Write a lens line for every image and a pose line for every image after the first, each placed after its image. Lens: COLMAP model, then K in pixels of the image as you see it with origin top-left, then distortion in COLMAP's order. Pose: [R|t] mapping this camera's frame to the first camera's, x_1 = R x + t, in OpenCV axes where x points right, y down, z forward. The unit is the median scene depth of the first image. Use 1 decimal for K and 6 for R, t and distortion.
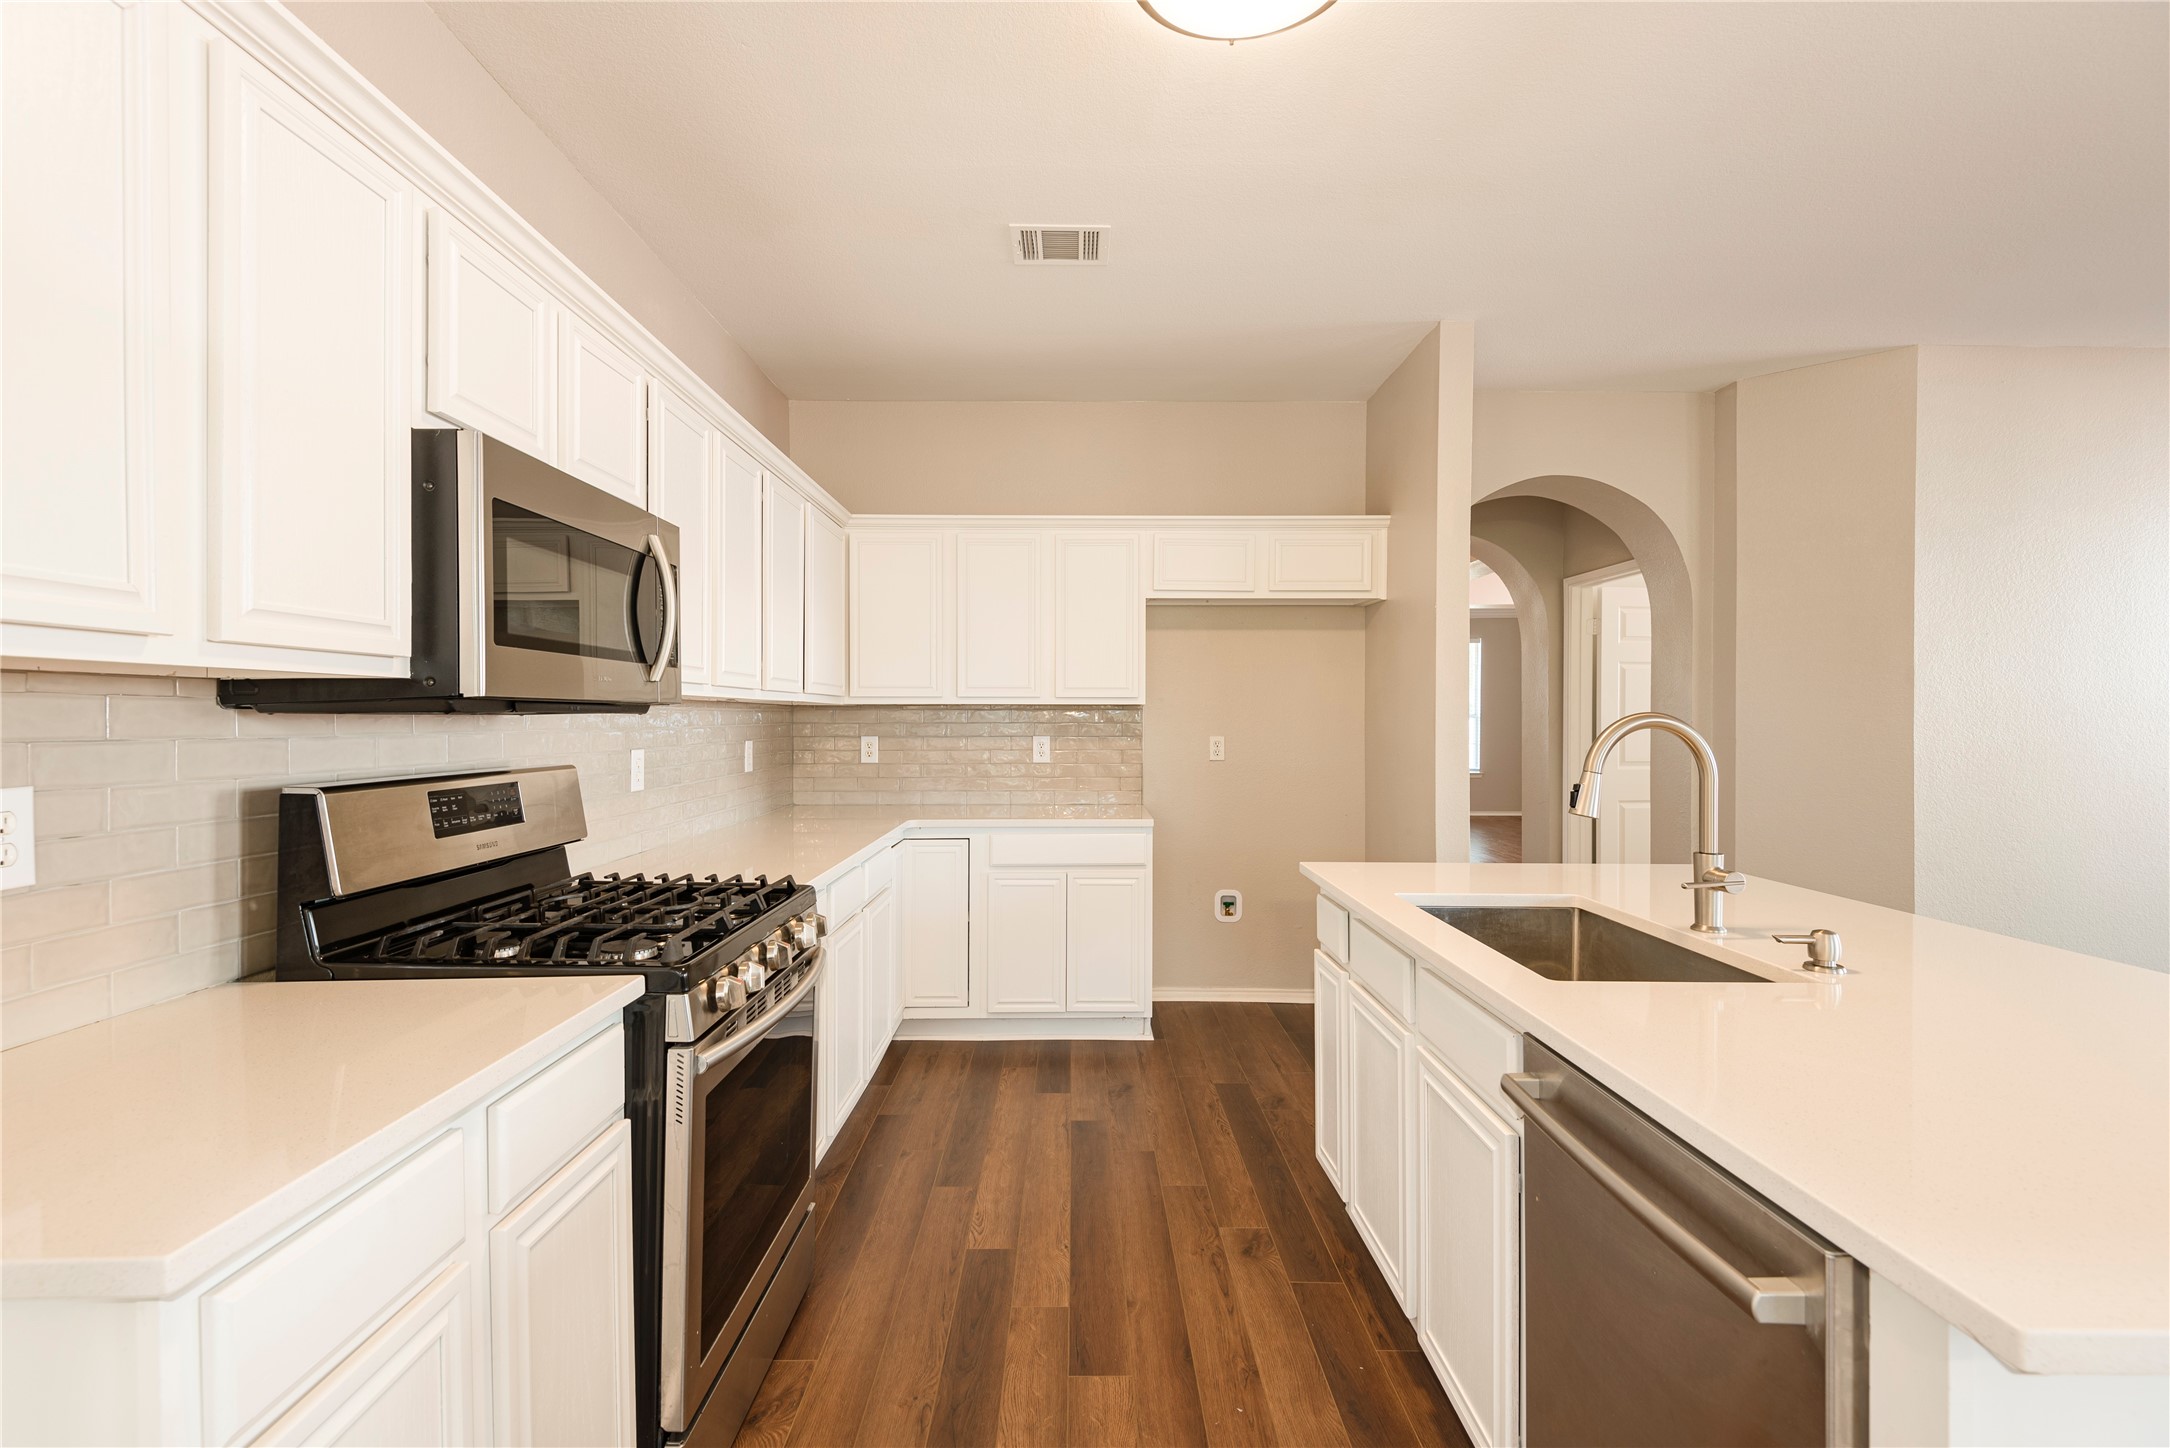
lens RADIAL K [[976.0, 0, 1080.8], [0, 976.0, 720.0], [0, 0, 1]] dist [0.031523, -0.019173]
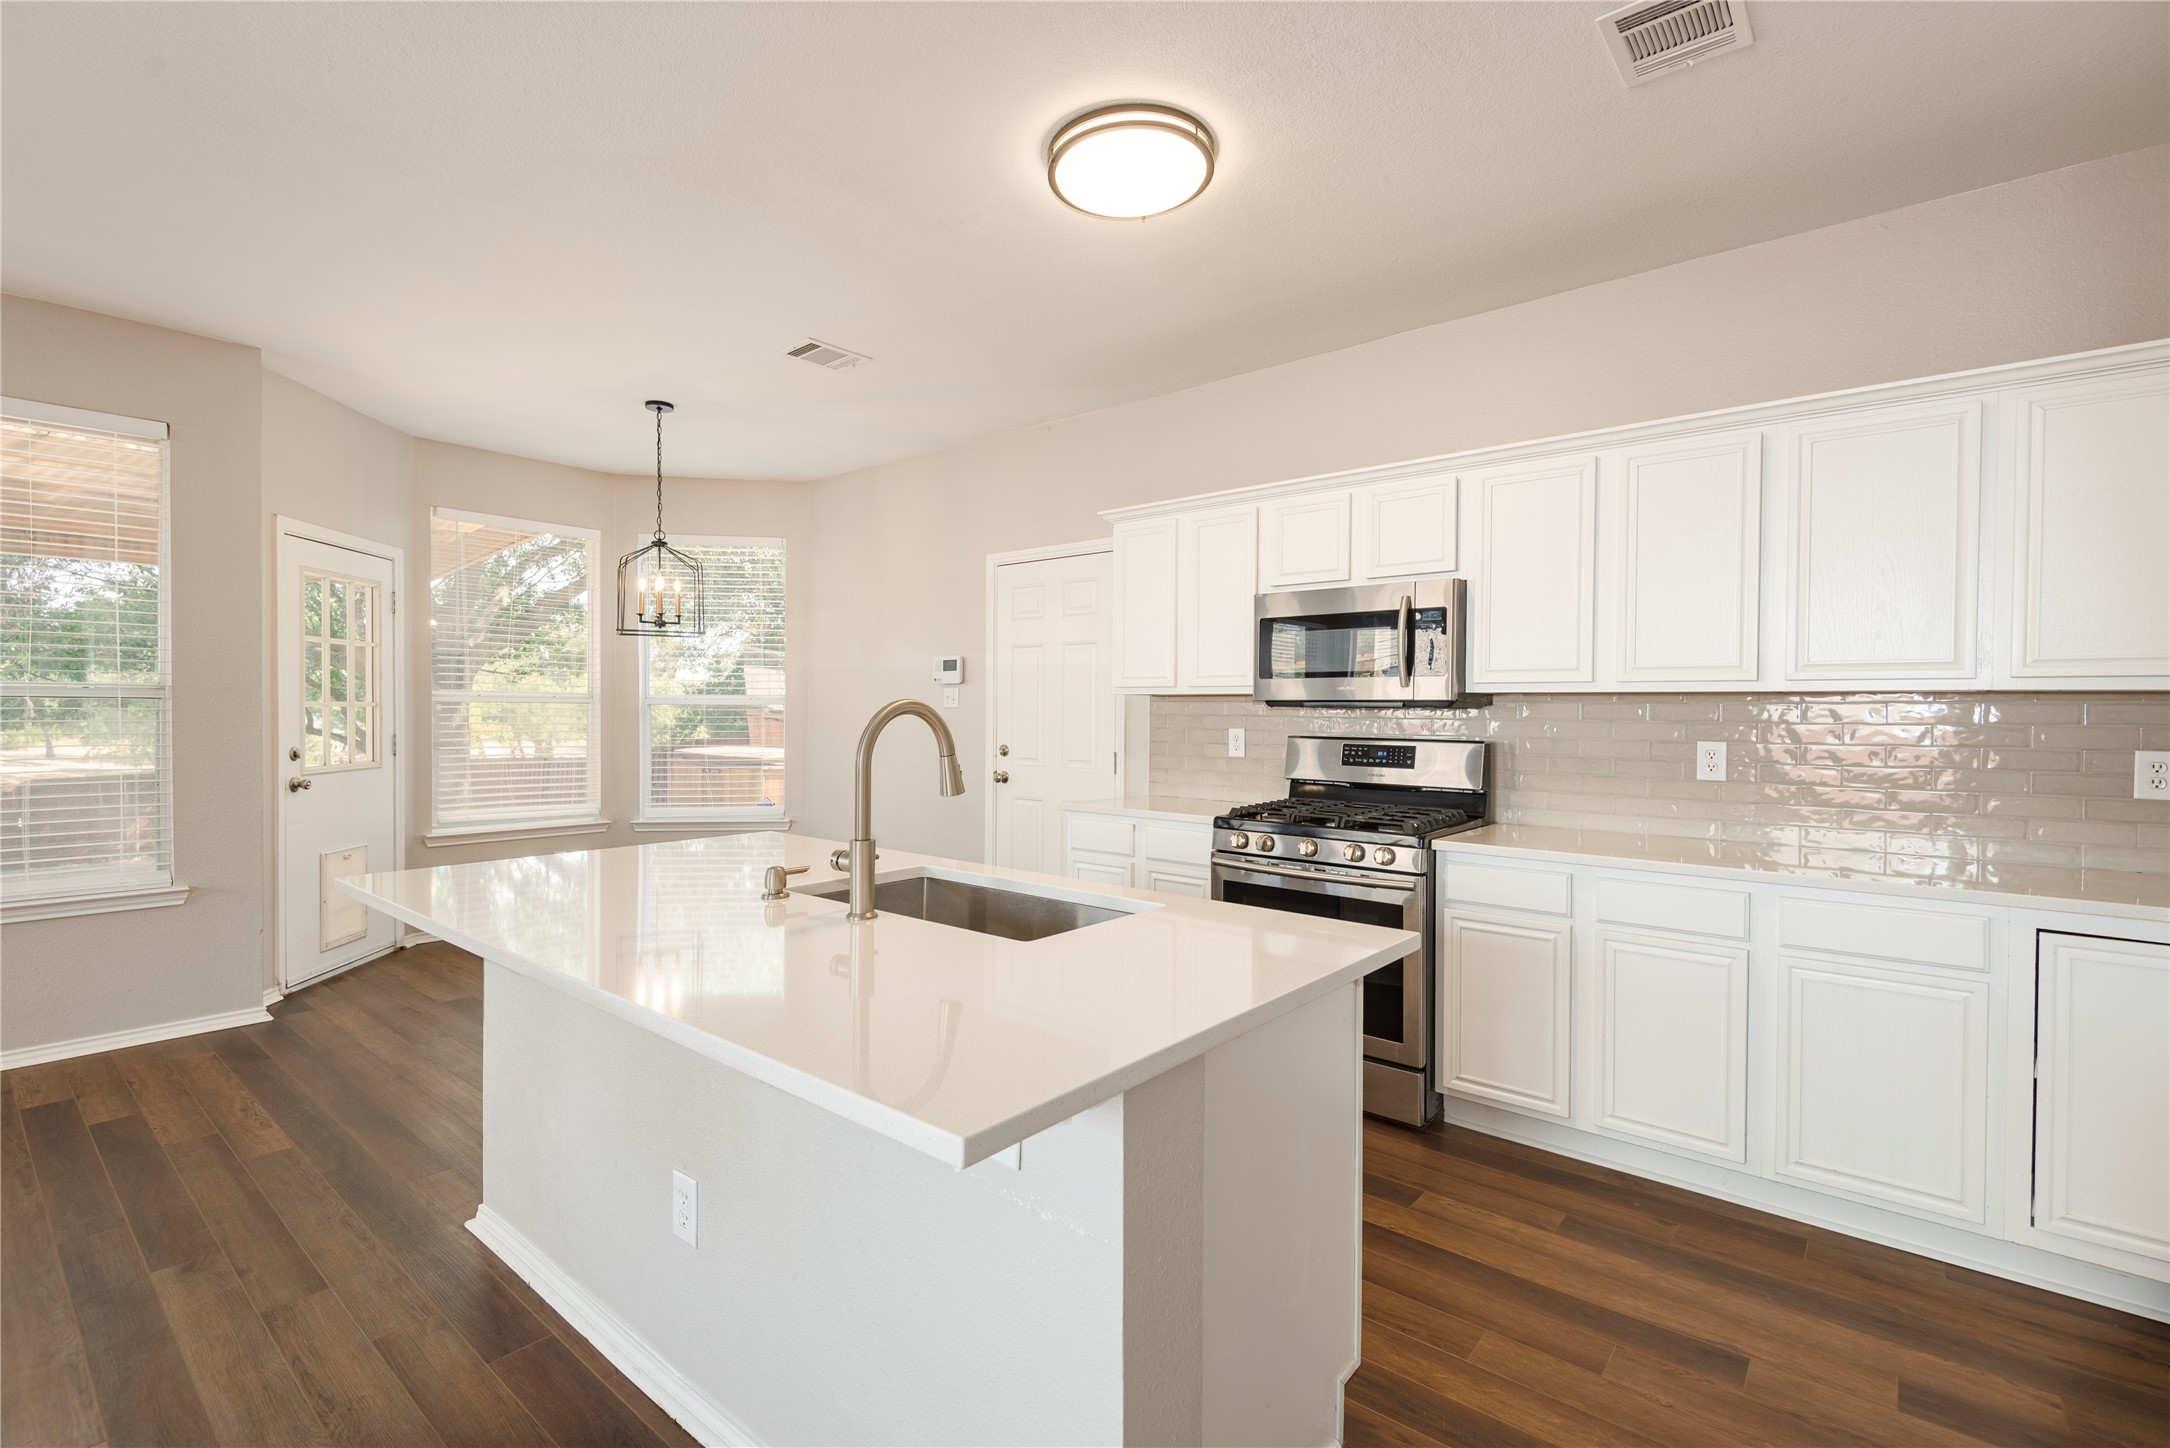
lens RADIAL K [[976.0, 0, 1080.8], [0, 976.0, 720.0], [0, 0, 1]] dist [0.031523, -0.019173]
pose [[-0.644586, 0.002861, -0.764526, 0.683815], [-0.010864, 0.999858, 0.012902, -0.000088], [0.764454, 0.016622, -0.644463, 0.986939]]
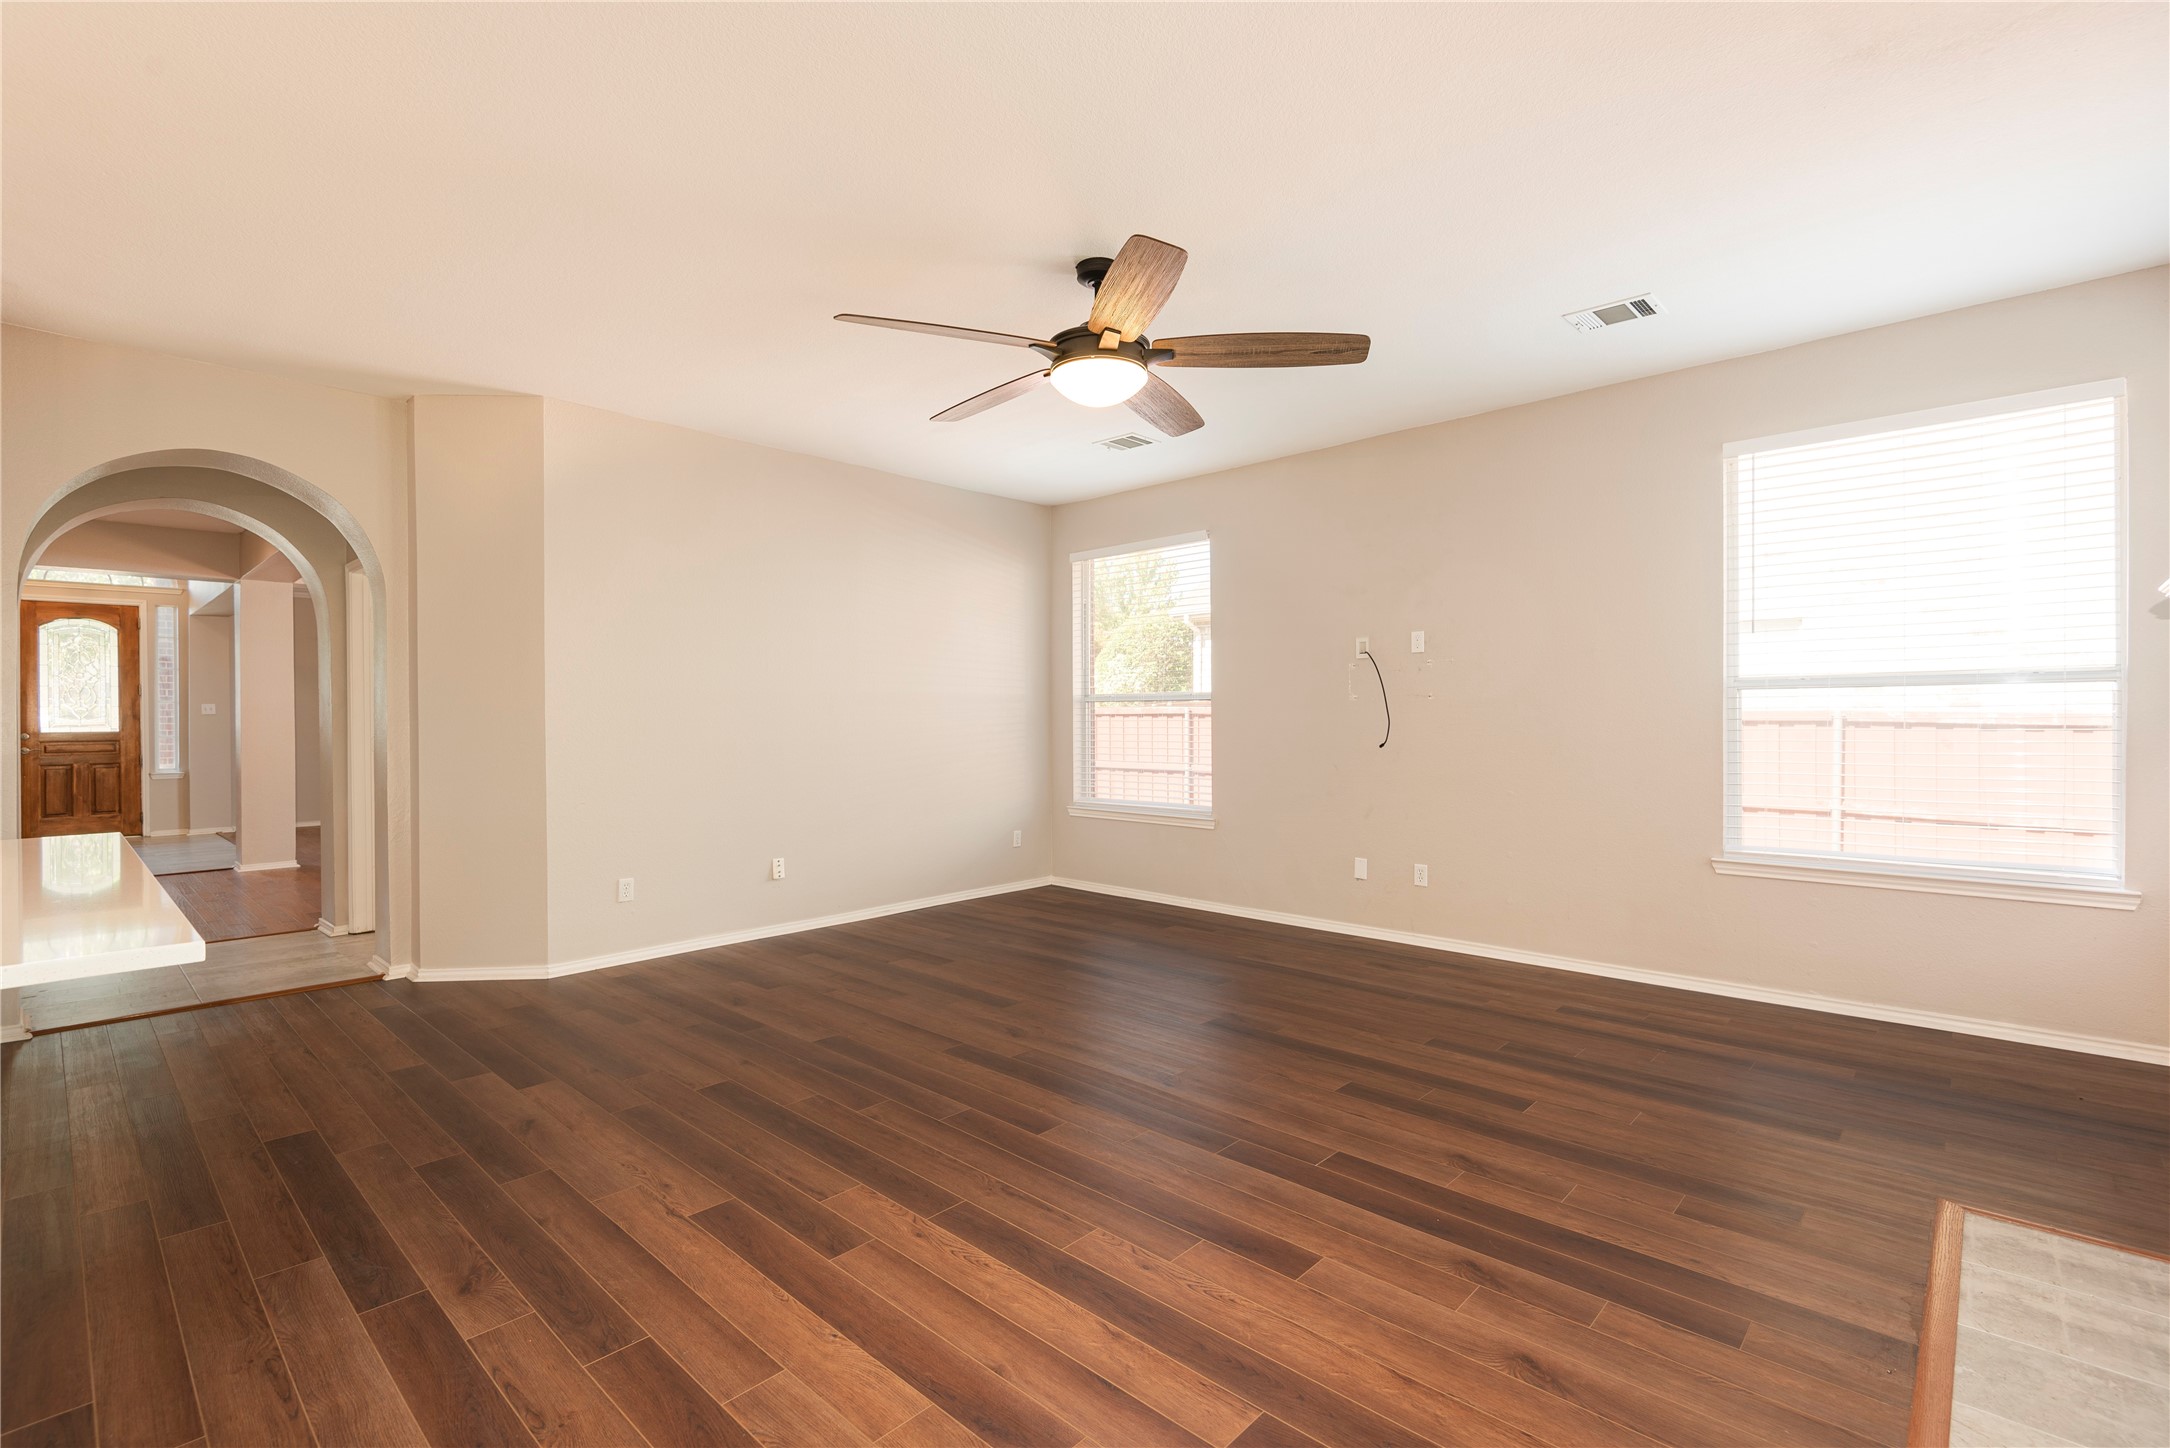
lens RADIAL K [[976.0, 0, 1080.8], [0, 976.0, 720.0], [0, 0, 1]] dist [0.031523, -0.019173]
pose [[0.685122, -0.009338, 0.728368, 0.452844], [0.008959, 0.999950, 0.004393, 0.026760], [-0.728373, 0.003516, 0.685172, -0.358614]]
